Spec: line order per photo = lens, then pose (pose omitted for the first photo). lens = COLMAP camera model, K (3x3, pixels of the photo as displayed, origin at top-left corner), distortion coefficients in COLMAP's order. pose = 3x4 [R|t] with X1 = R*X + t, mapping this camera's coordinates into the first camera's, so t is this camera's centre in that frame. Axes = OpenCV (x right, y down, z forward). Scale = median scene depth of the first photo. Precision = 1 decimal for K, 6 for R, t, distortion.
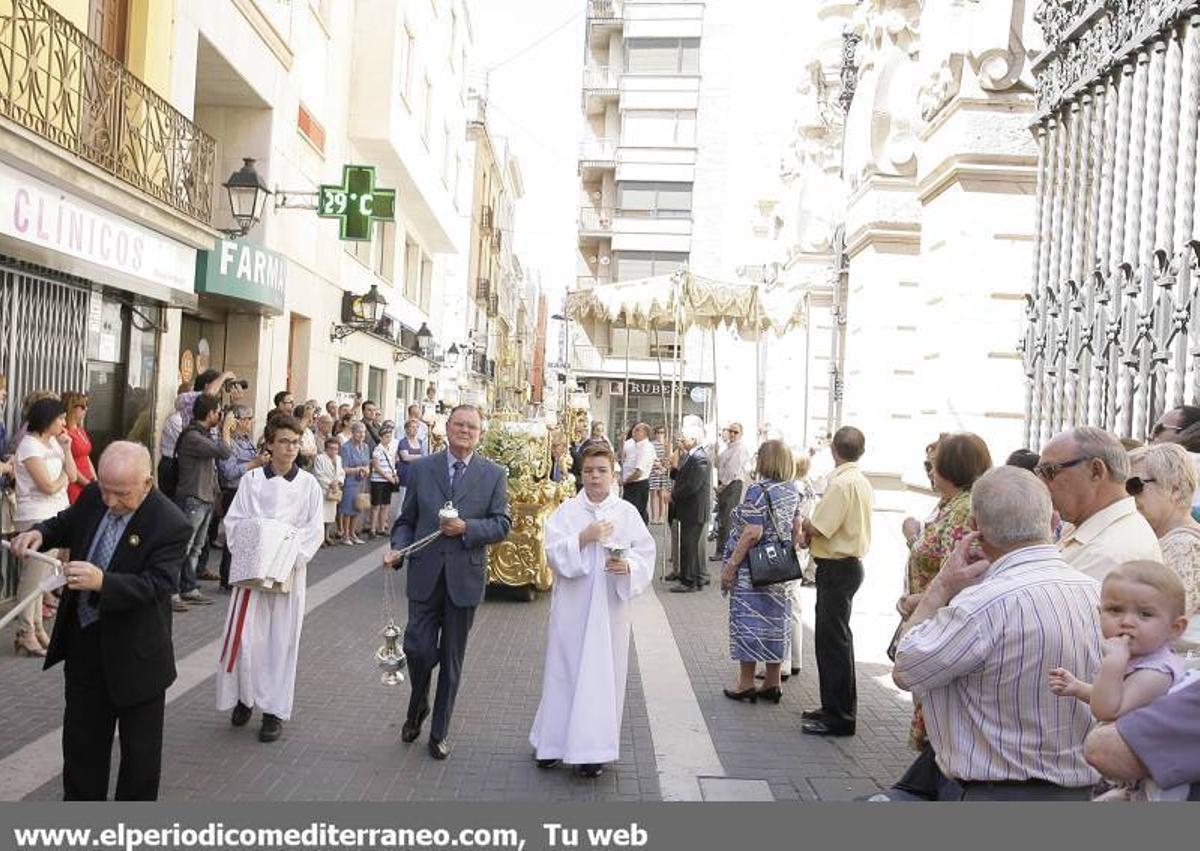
lens RADIAL K [[1025.3, 0, 570.8], [0, 1025.3, 409.0], [0, 0, 1]] dist [-0.049757, 0.074346]
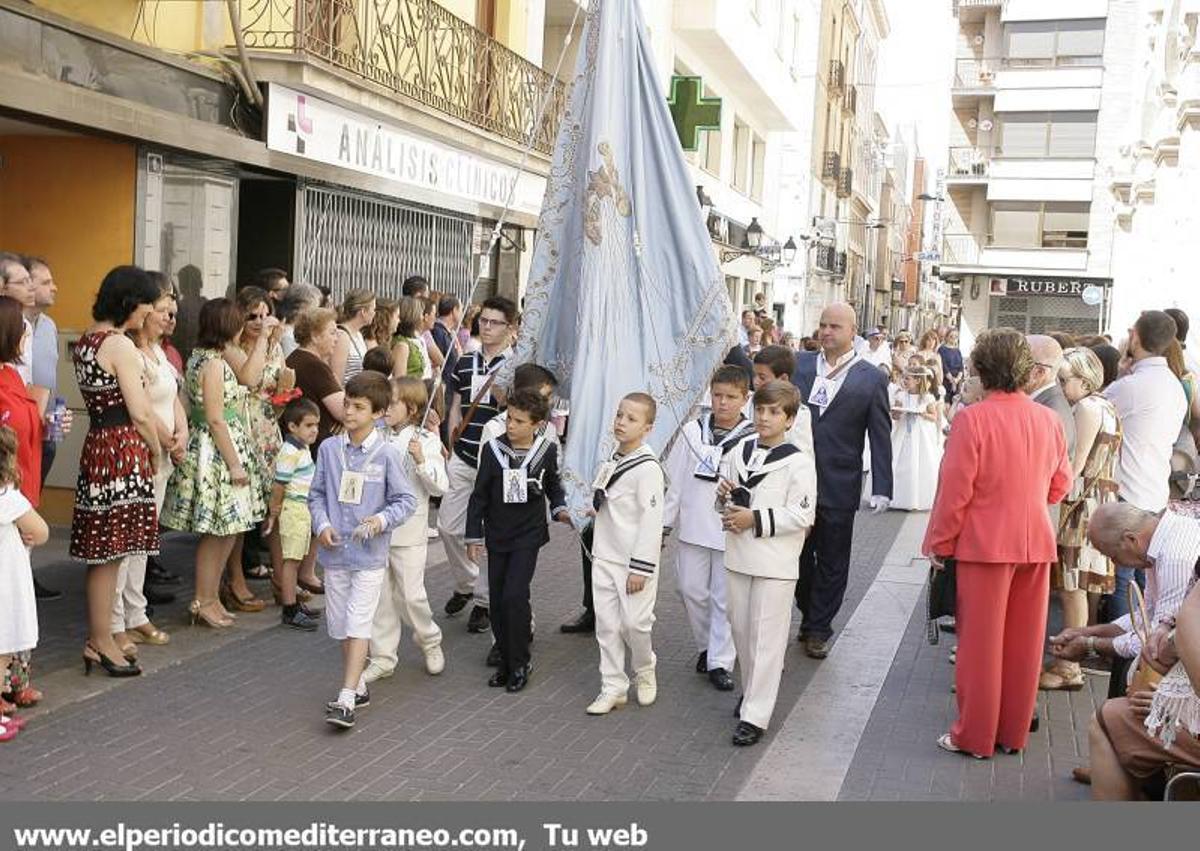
lens RADIAL K [[1428.5, 0, 585.4], [0, 1428.5, 402.4], [0, 0, 1]] dist [0.010449, 0.081829]
pose [[0.964624, 0.012081, -0.263353, 0.029186], [0.004457, 0.998059, 0.062111, -0.001137], [0.263592, -0.061088, 0.962698, -0.162712]]
